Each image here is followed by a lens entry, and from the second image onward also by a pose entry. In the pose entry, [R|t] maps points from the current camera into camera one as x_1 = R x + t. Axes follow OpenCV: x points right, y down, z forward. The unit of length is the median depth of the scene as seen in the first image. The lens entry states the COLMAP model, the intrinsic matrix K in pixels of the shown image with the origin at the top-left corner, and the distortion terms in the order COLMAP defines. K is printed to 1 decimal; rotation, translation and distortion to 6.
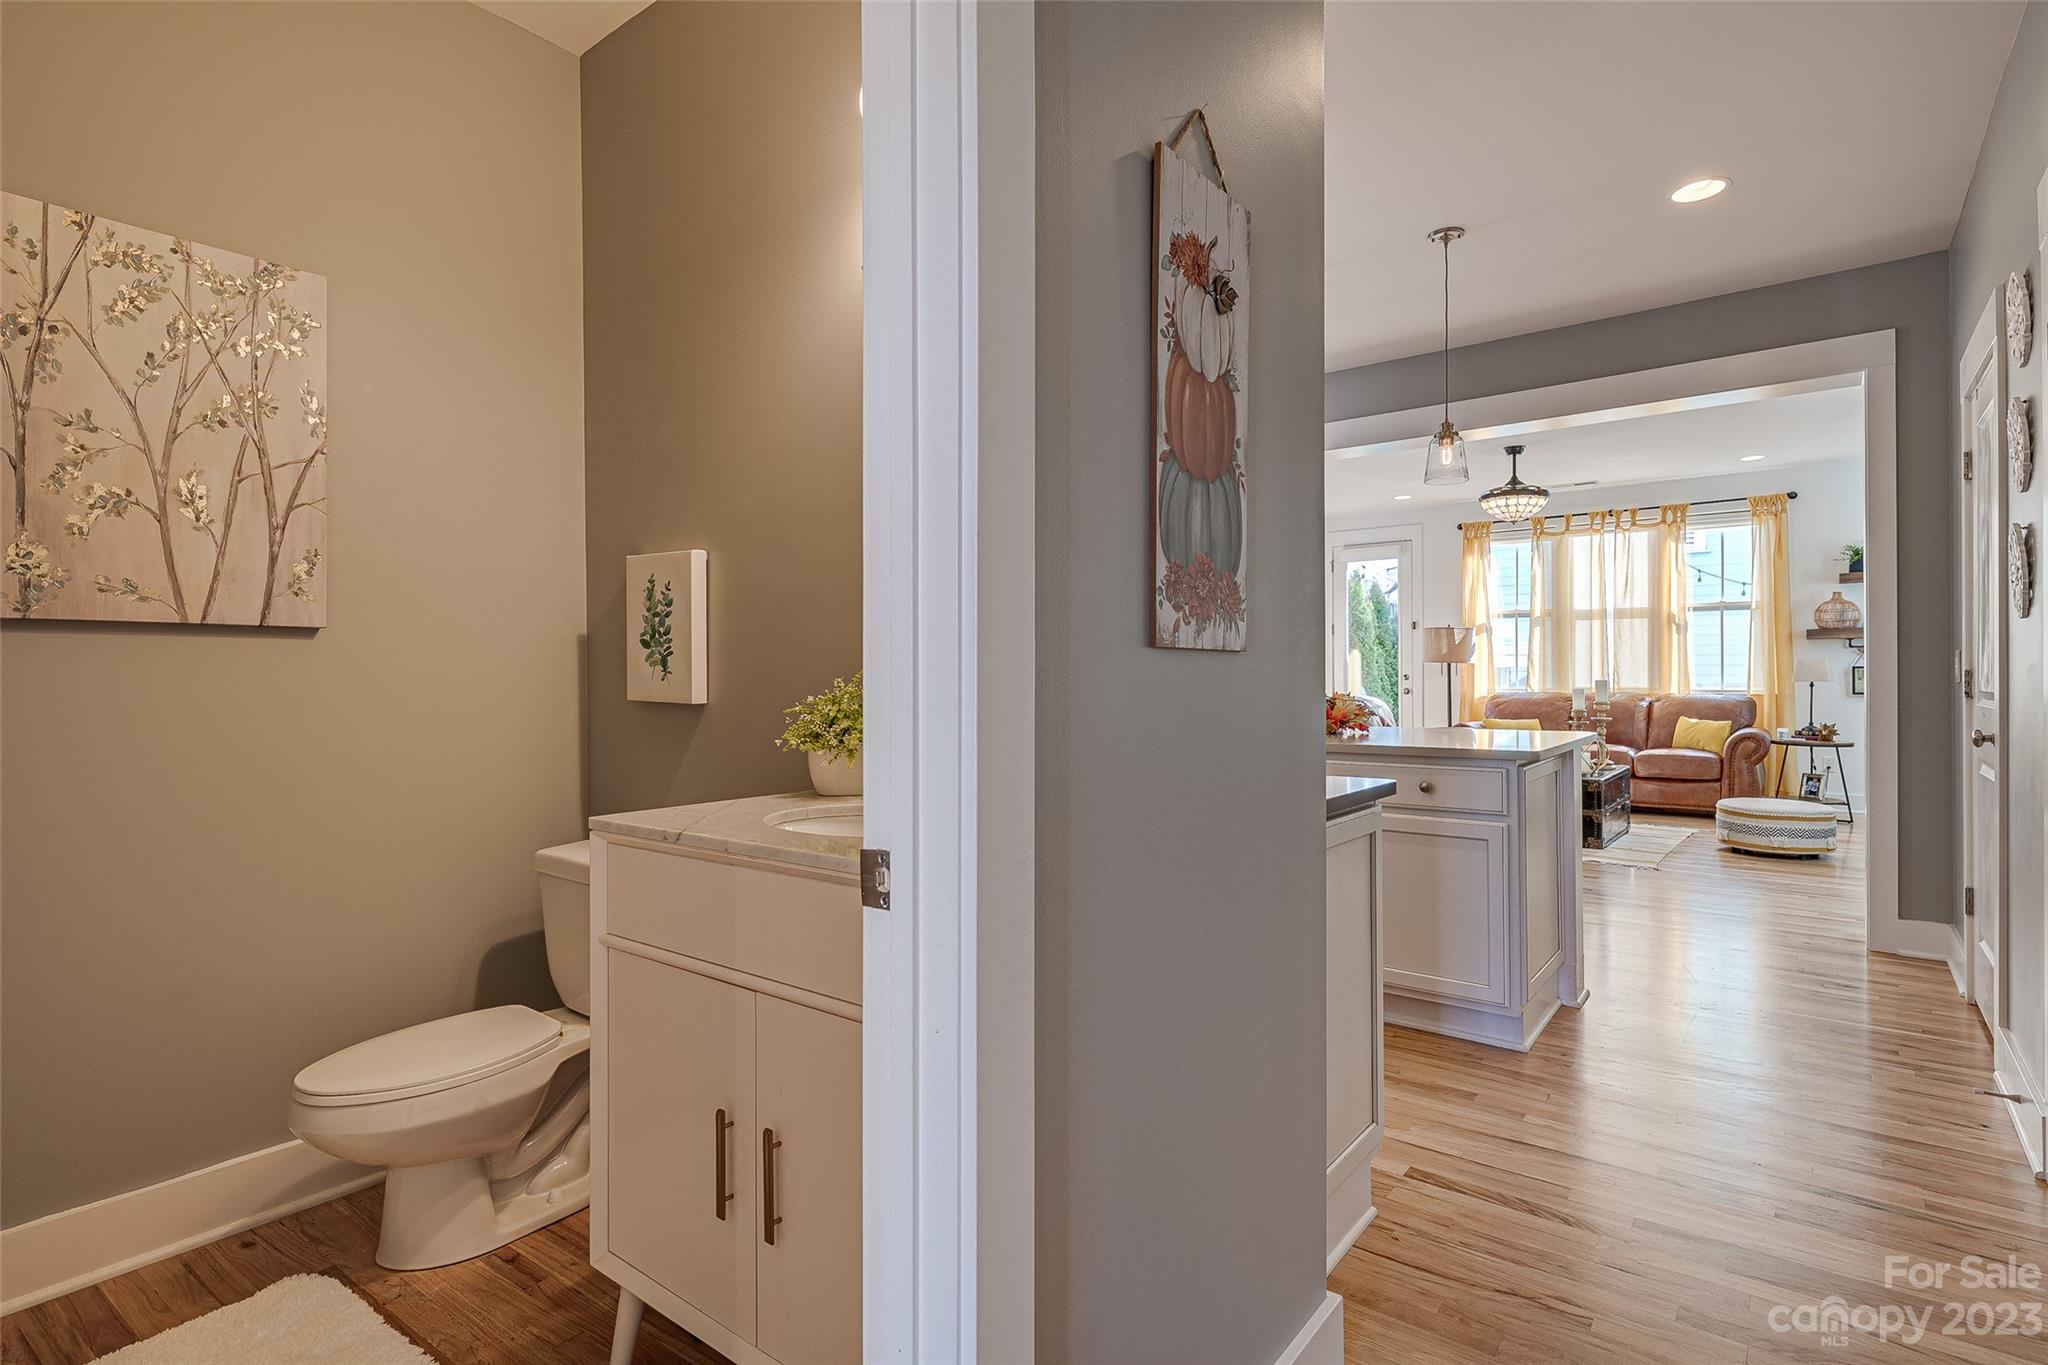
lens RADIAL K [[1010.2, 0, 1029.5], [0, 1010.2, 674.0], [0, 0, 1]] dist [-0.000276, -0.000477]
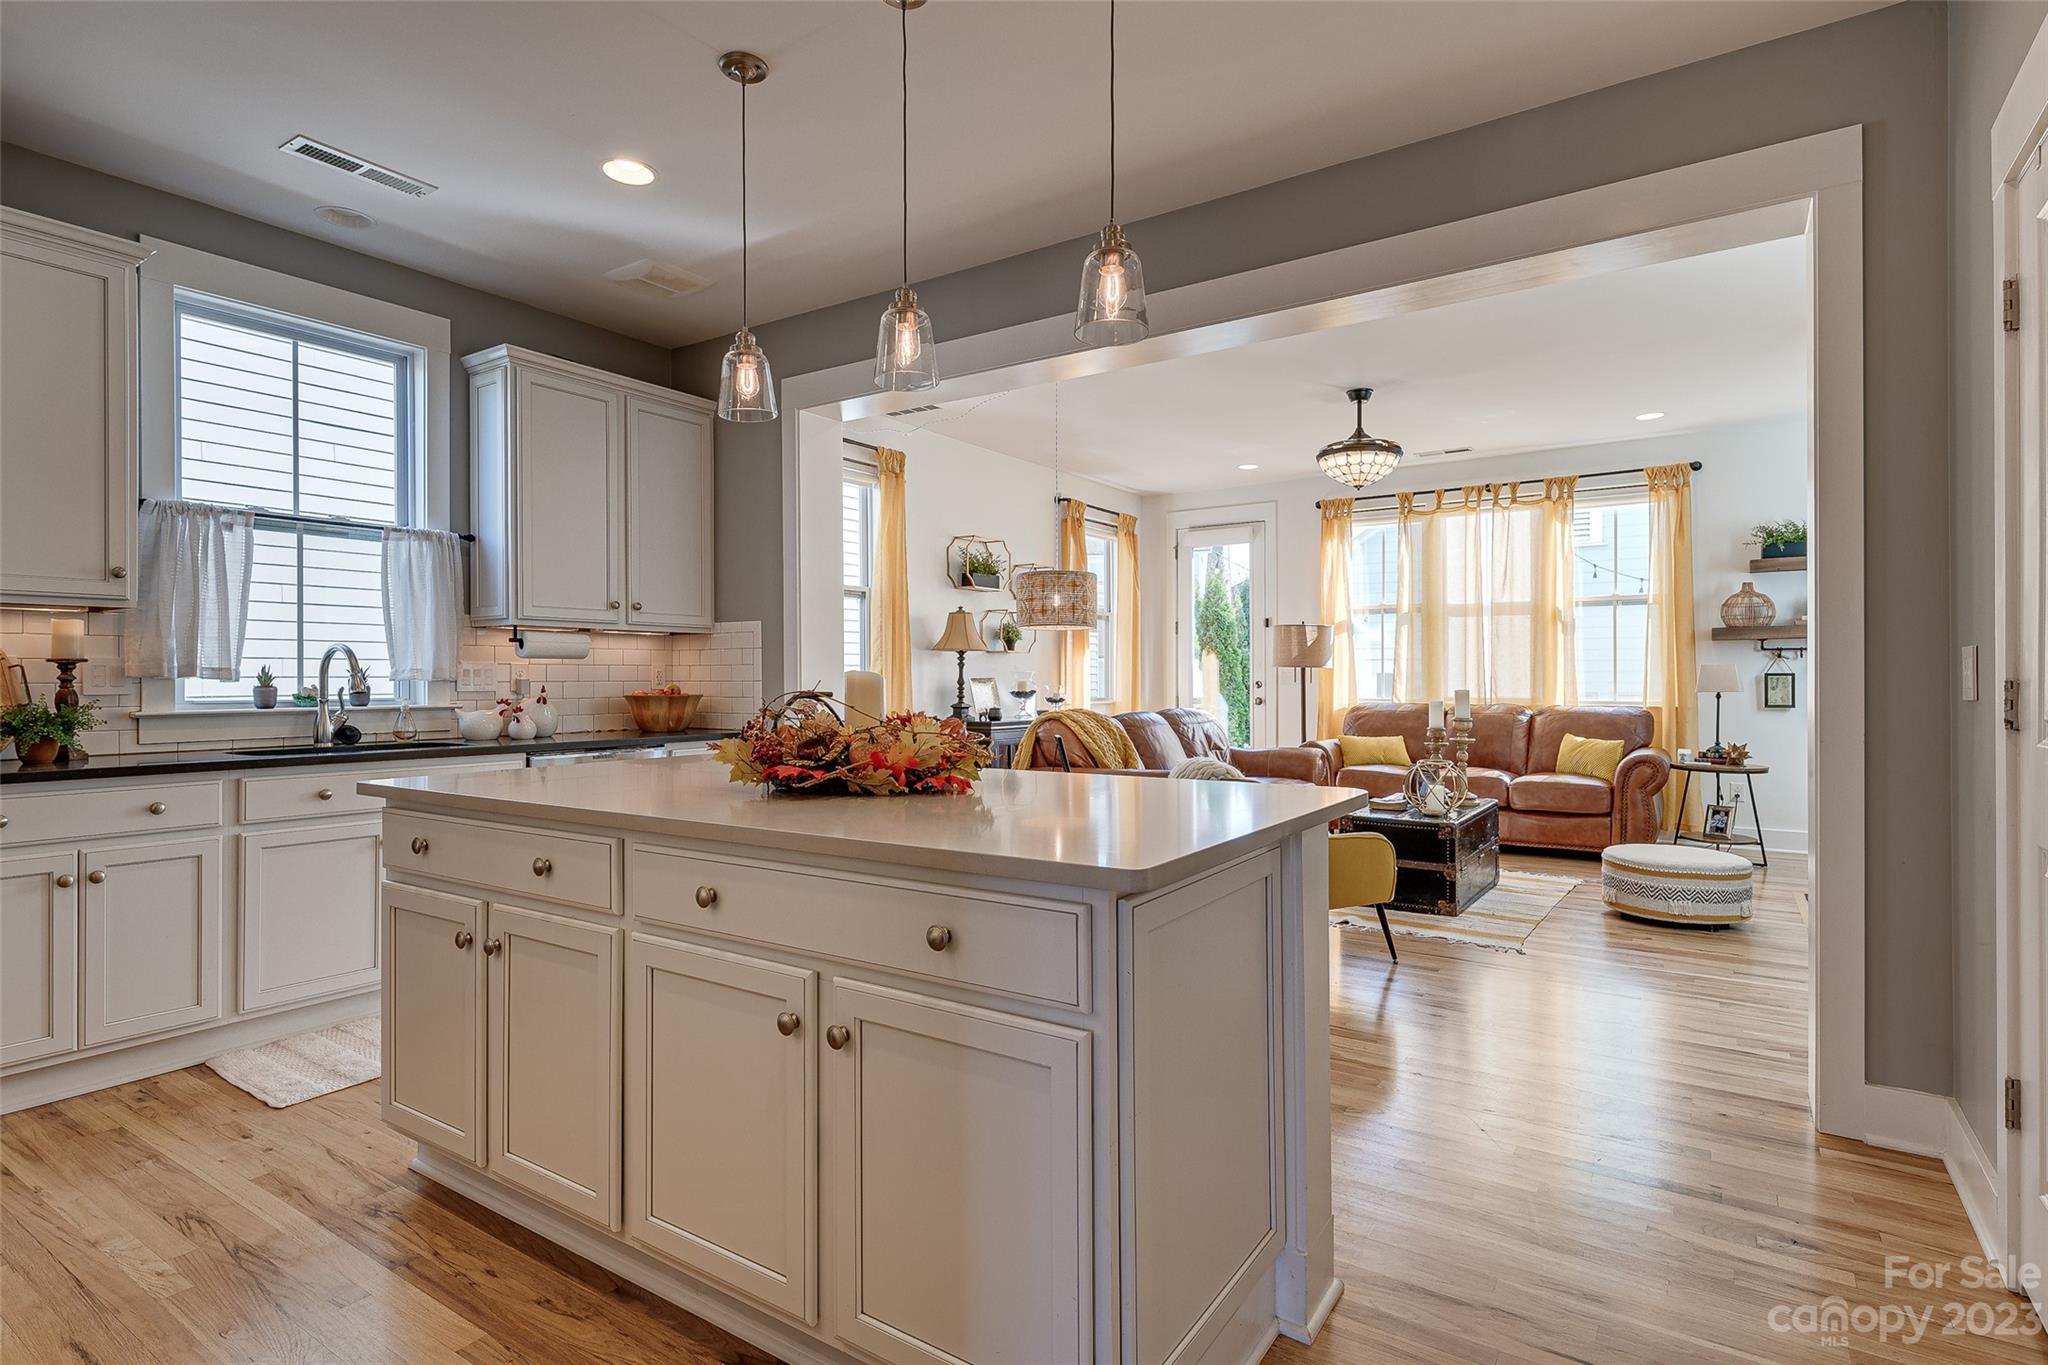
lens RADIAL K [[1011.1, 0, 1058.3], [0, 1011.1, 676.9], [0, 0, 1]] dist [0.021302, -0.010980]
pose [[0.995893, 0.003277, 0.090478, 0.166719], [-0.003104, 0.999993, -0.002043, -0.001095], [-0.090484, 0.001754, 0.995896, 0.225454]]
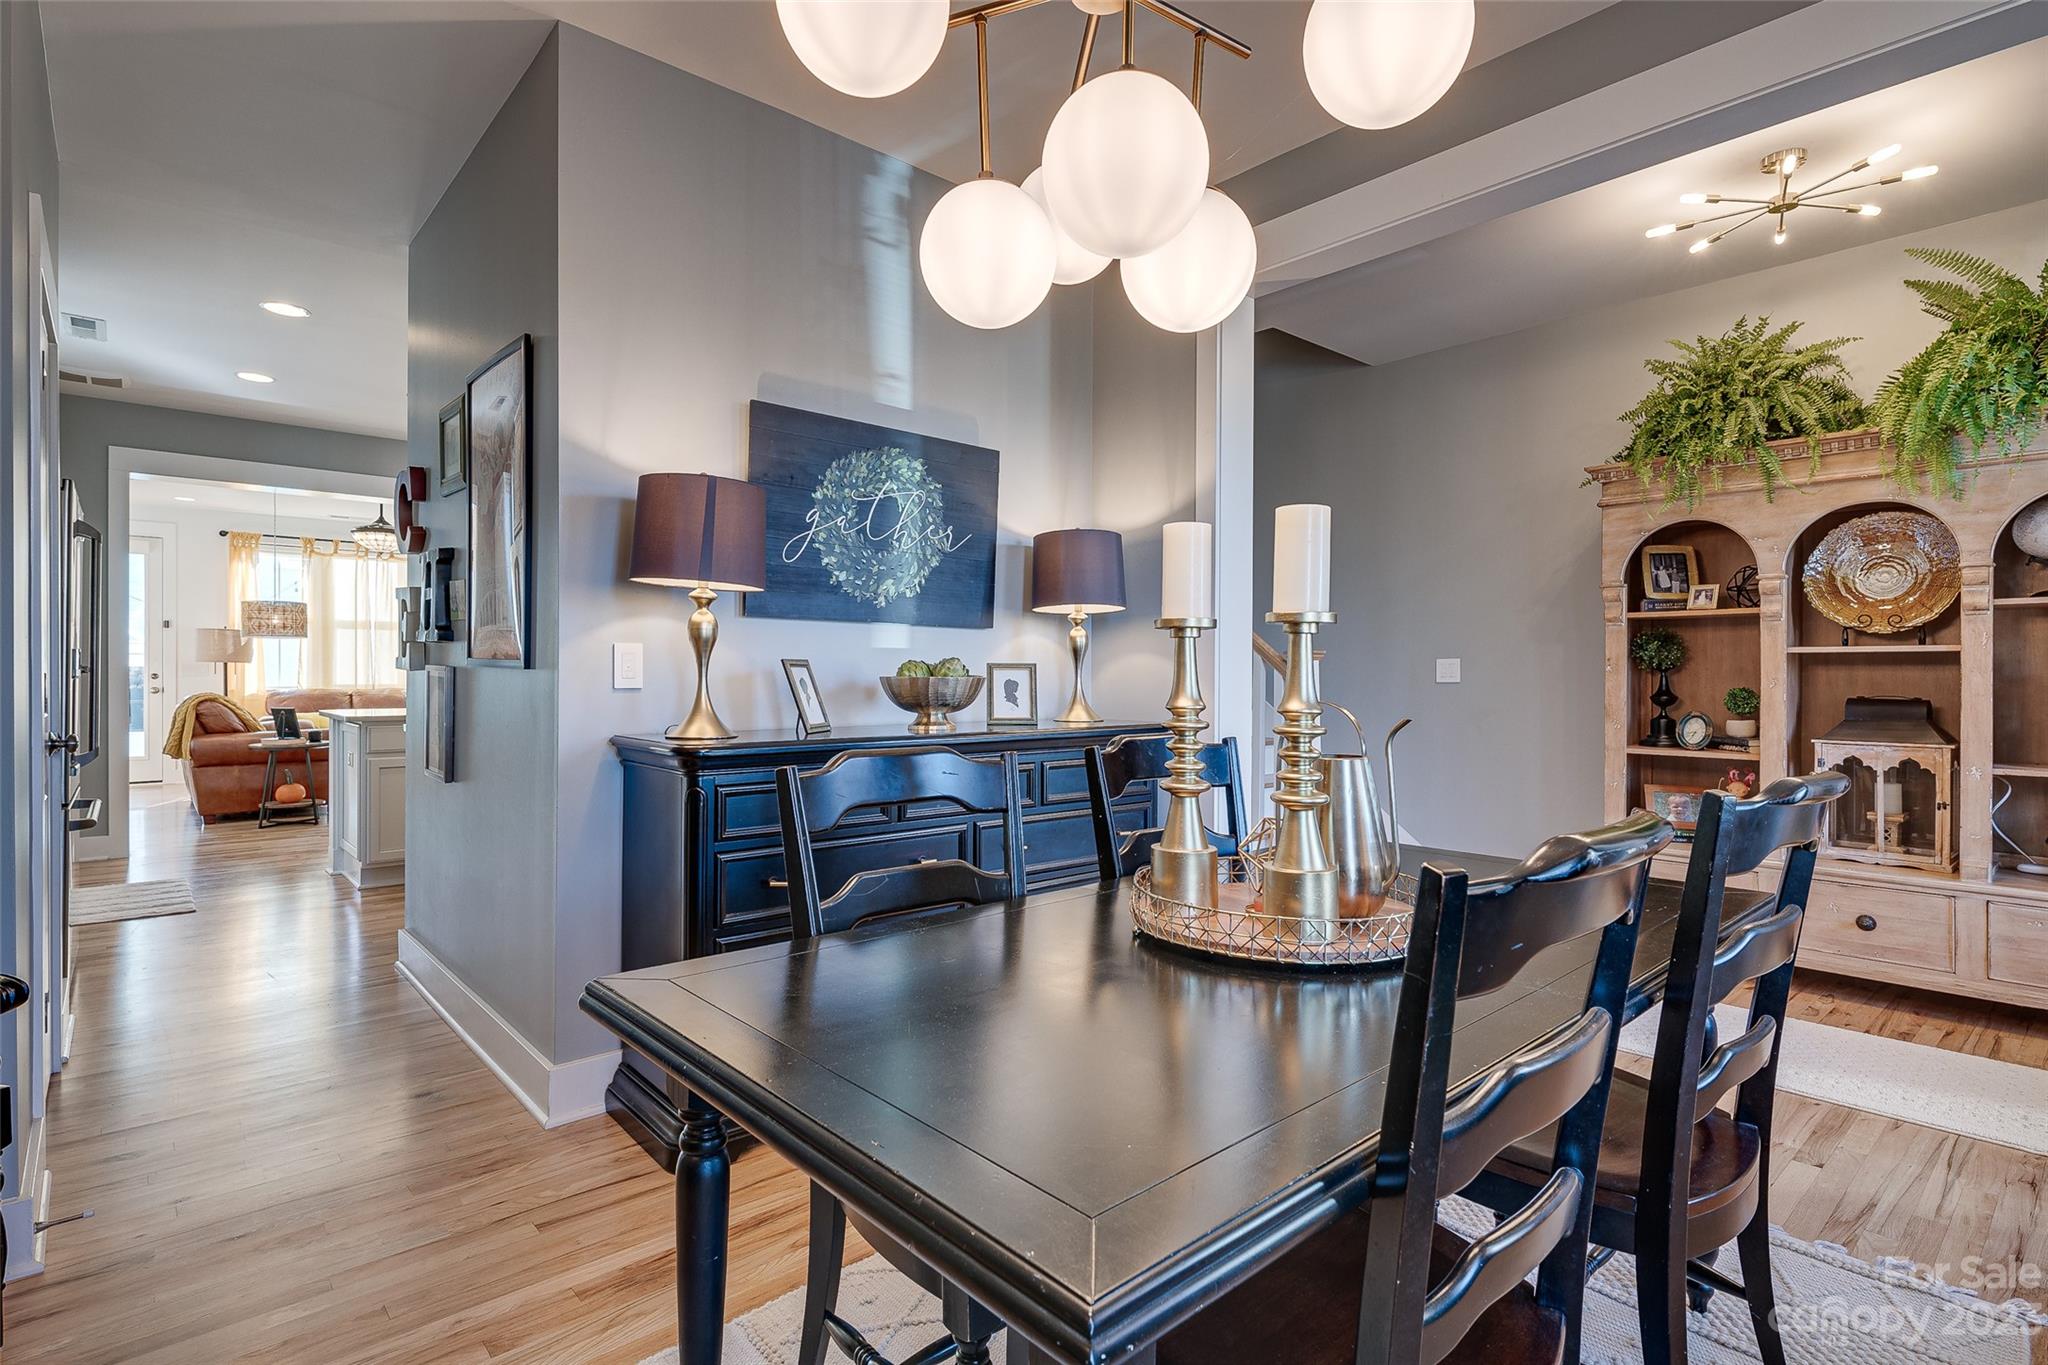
lens RADIAL K [[1010.2, 0, 1029.5], [0, 1010.2, 674.0], [0, 0, 1]] dist [-0.000276, -0.000477]
pose [[0.172495, 0.002873, 0.985006, -0.571145], [-0.004855, 0.999986, -0.002067, -0.001172], [-0.984998, -0.004426, 0.172507, -0.013809]]
